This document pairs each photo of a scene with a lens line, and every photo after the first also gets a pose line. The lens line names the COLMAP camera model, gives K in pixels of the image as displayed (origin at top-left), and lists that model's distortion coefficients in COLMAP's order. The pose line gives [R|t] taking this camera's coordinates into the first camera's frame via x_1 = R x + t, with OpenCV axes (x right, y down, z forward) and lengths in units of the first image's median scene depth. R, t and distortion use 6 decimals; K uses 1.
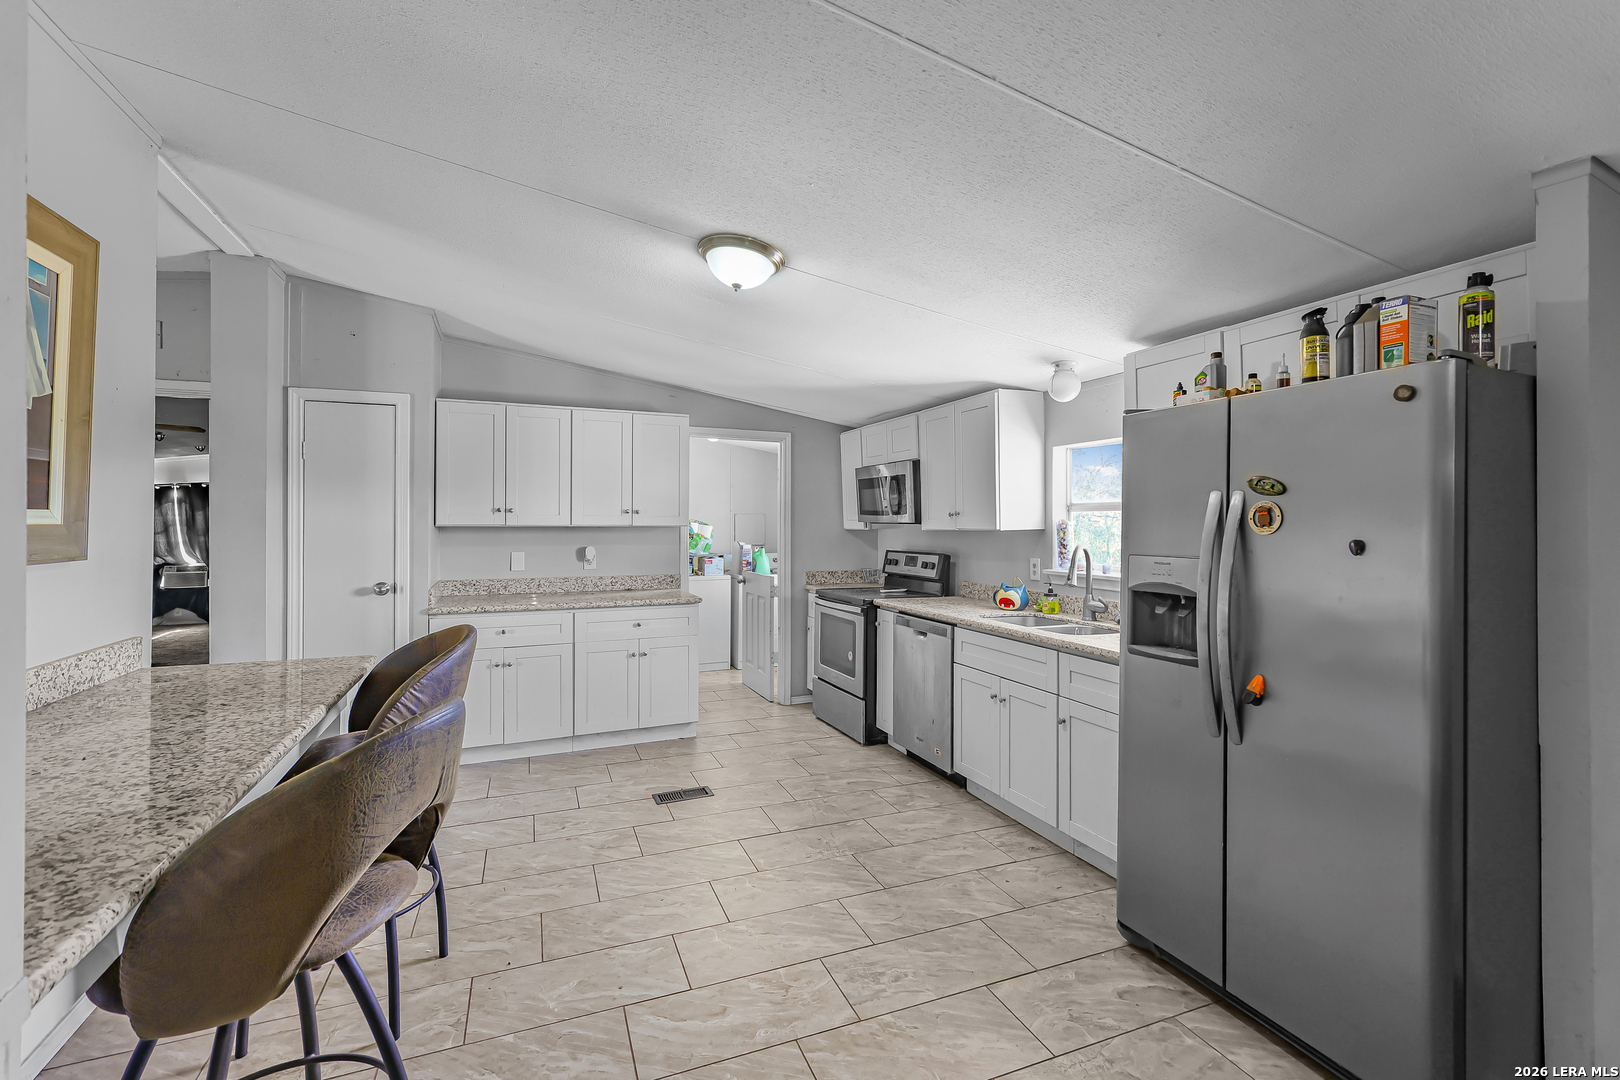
lens RADIAL K [[702.5, 0, 813.8], [0, 702.5, 525.2], [0, 0, 1]] dist [0.002851, 0.000560]
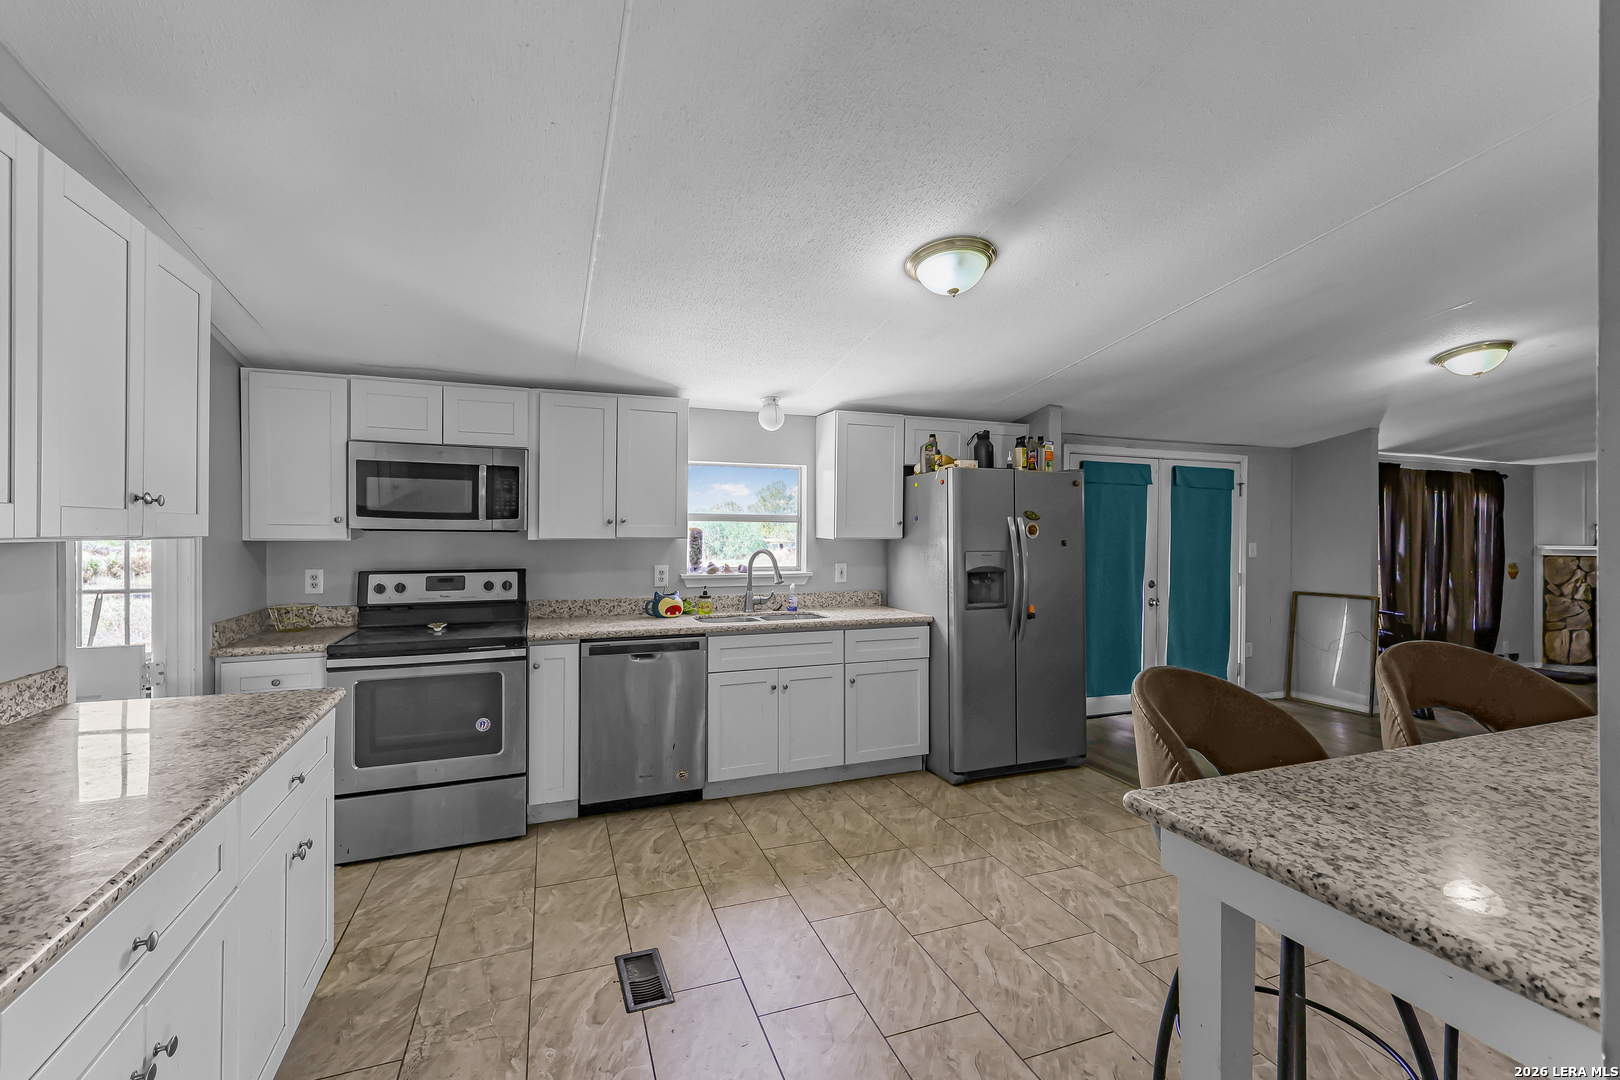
lens RADIAL K [[702.5, 0, 809.0], [0, 702.5, 535.3], [0, 0, 1]] dist [0.002851, 0.000560]
pose [[0.031389, -0.005863, 0.999490, -0.822389], [-0.001830, 0.999981, 0.005923, -0.004381], [-0.999506, -0.002015, 0.031377, 0.873540]]
